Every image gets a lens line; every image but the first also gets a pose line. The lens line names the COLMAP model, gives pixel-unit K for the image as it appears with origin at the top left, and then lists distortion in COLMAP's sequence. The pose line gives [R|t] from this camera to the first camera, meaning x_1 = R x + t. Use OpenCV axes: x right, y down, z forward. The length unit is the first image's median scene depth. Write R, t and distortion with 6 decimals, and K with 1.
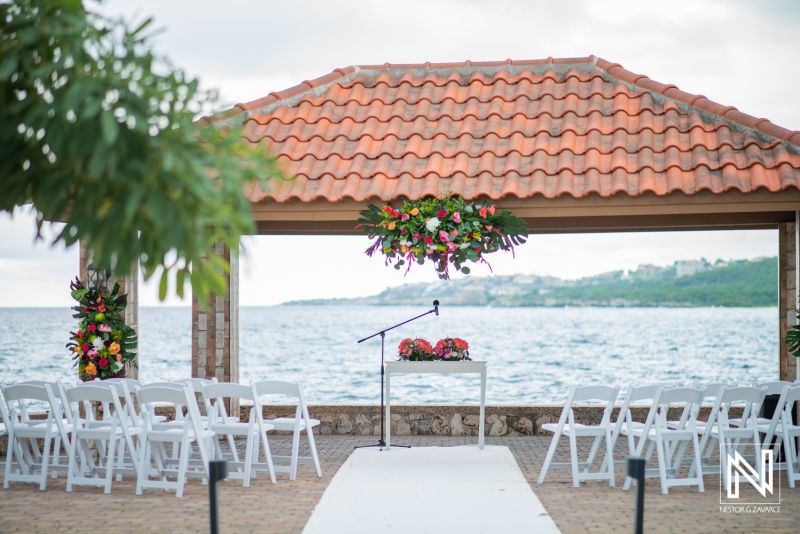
lens RADIAL K [[1958.0, 0, 399.9], [0, 1958.0, 267.7], [0, 0, 1]] dist [0.014287, 0.000000]
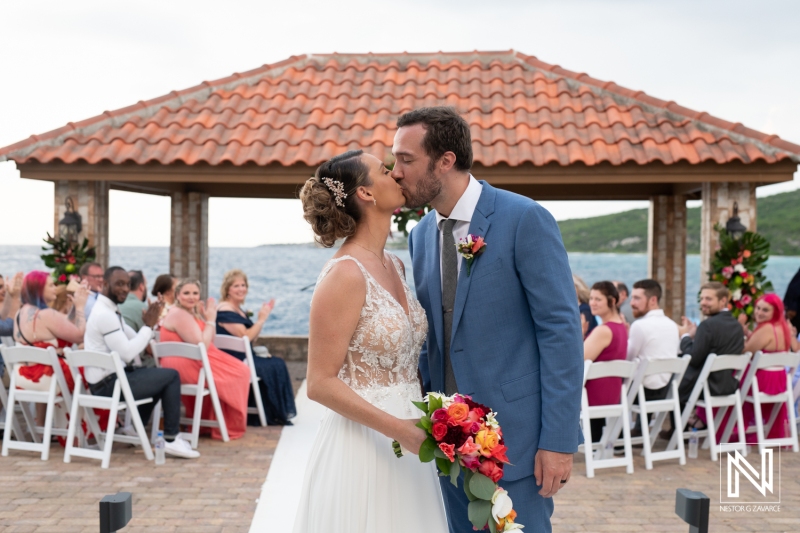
lens RADIAL K [[1130.2, 0, 399.8], [0, 1130.2, 264.6], [0, 0, 1]] dist [0.073105, 0.000000]
pose [[0.997795, 0.015366, 0.064572, -0.010690], [-0.017545, 0.999291, 0.033325, -0.001012], [-0.064014, -0.034384, 0.997356, 0.349537]]
